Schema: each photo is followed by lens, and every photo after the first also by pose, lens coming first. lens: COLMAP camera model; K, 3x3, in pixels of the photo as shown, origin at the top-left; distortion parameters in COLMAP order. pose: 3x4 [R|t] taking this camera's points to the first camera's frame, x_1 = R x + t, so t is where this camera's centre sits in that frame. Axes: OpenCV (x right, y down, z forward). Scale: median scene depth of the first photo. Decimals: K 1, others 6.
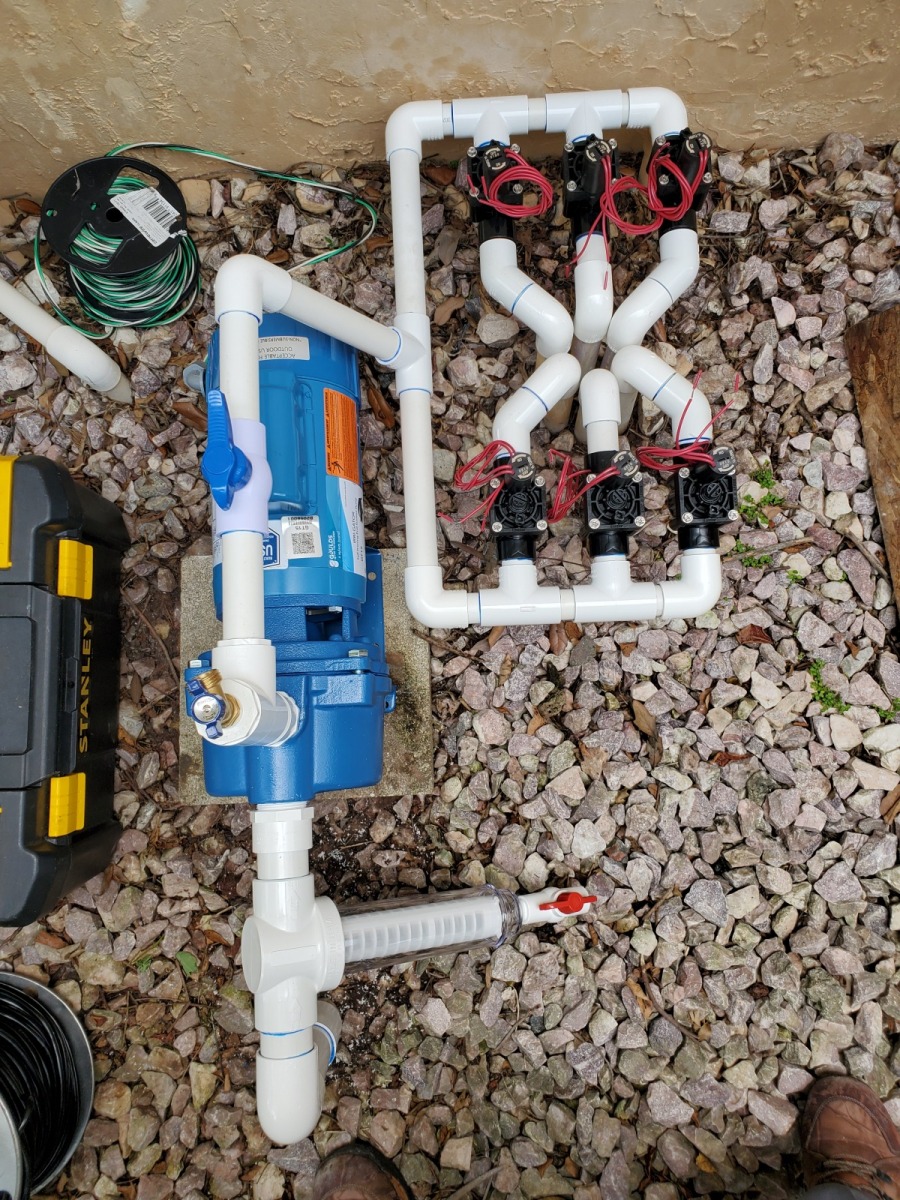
lens RADIAL K [[939.9, 0, 442.6], [0, 939.9, 604.7], [0, 0, 1]] dist [0.000743, 0.007204]
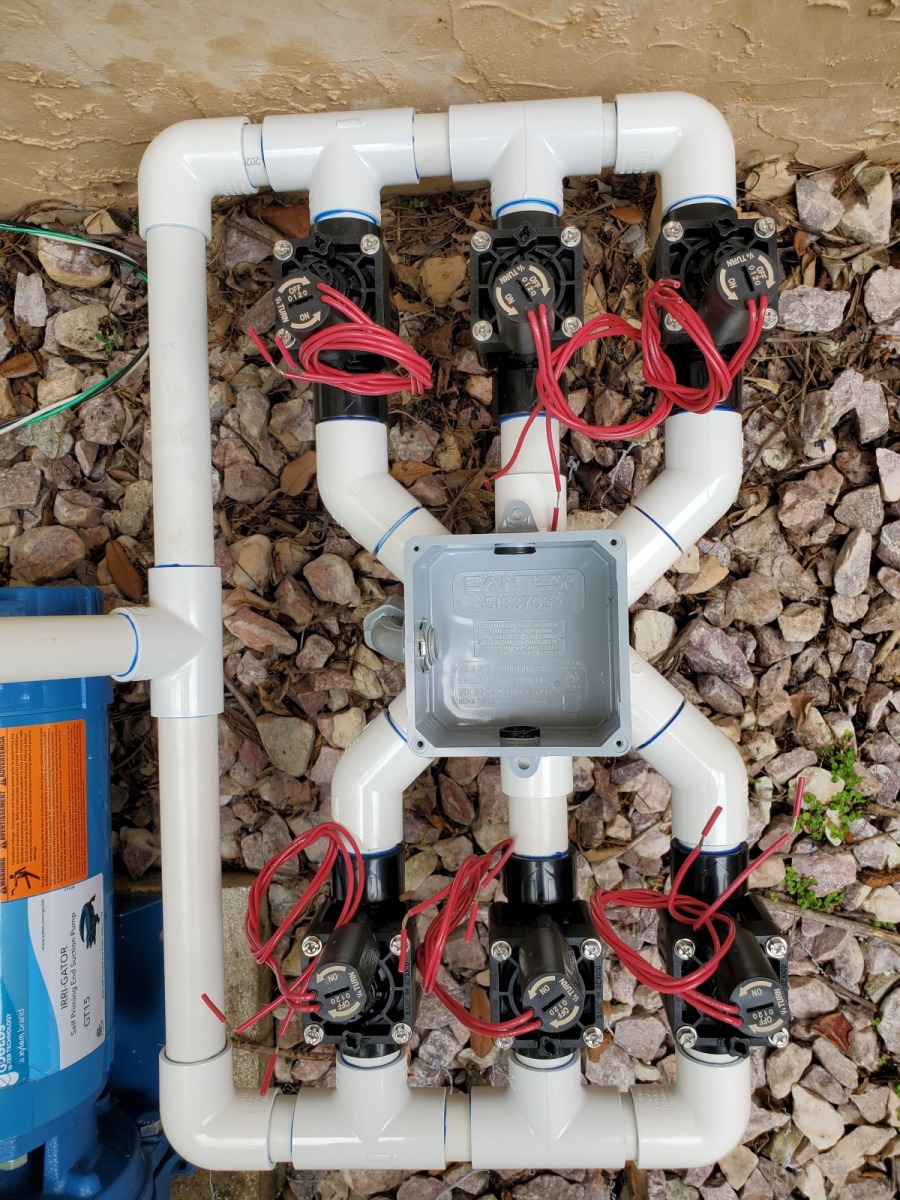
lens RADIAL K [[934.2, 0, 450.0], [0, 934.2, 600.0], [0, 0, 1]] dist [0.006505, 0.005216]
pose [[0.998914, 0.019951, -0.042112, 0.120242], [-0.014027, 0.990534, 0.136550, -0.313069], [0.044438, -0.135811, 0.989738, 0.423447]]
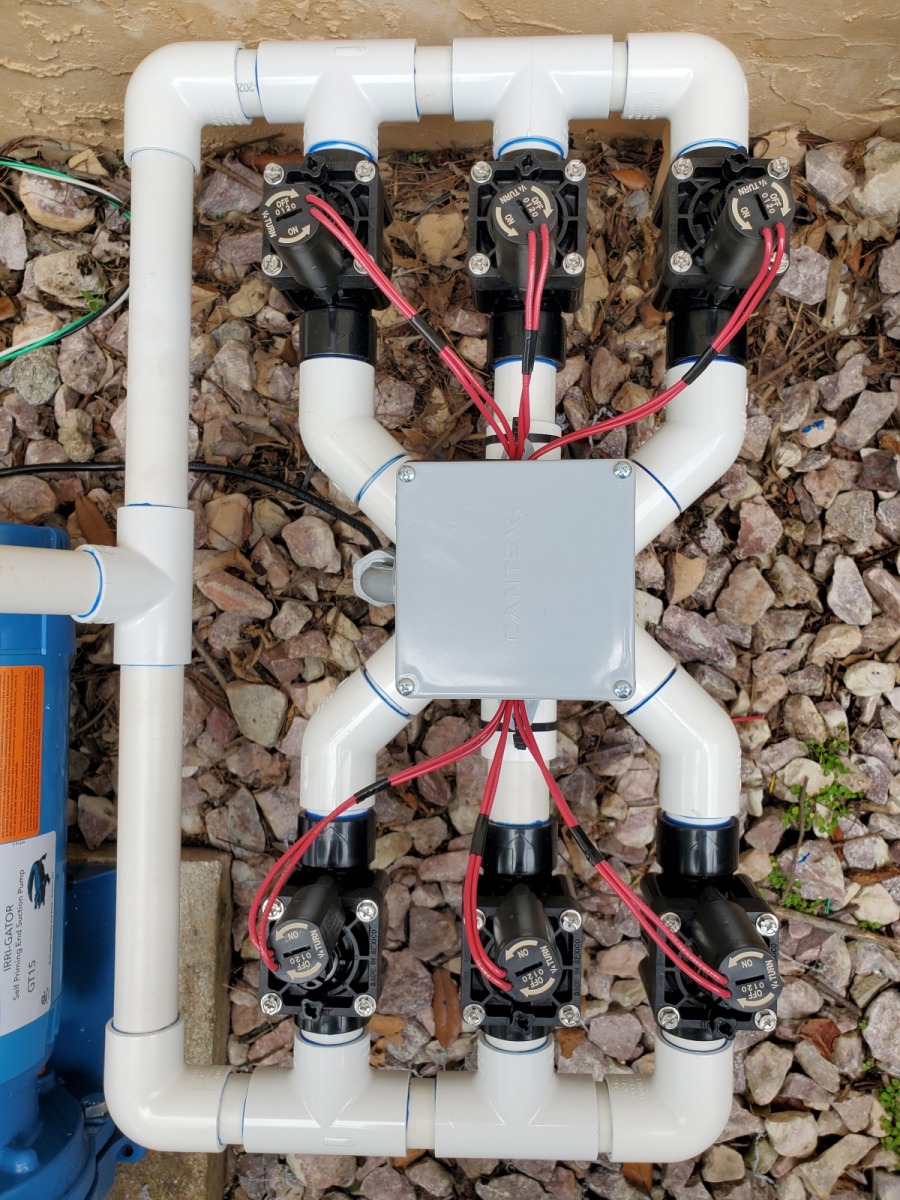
lens RADIAL K [[939.9, 0, 442.6], [0, 939.9, 604.7], [0, 0, 1]] dist [0.000743, 0.007204]
pose [[0.997823, 0.057208, -0.032795, 0.120553], [-0.052955, 0.991546, 0.118461, -0.279661], [0.039295, -0.116467, 0.992417, 0.439471]]
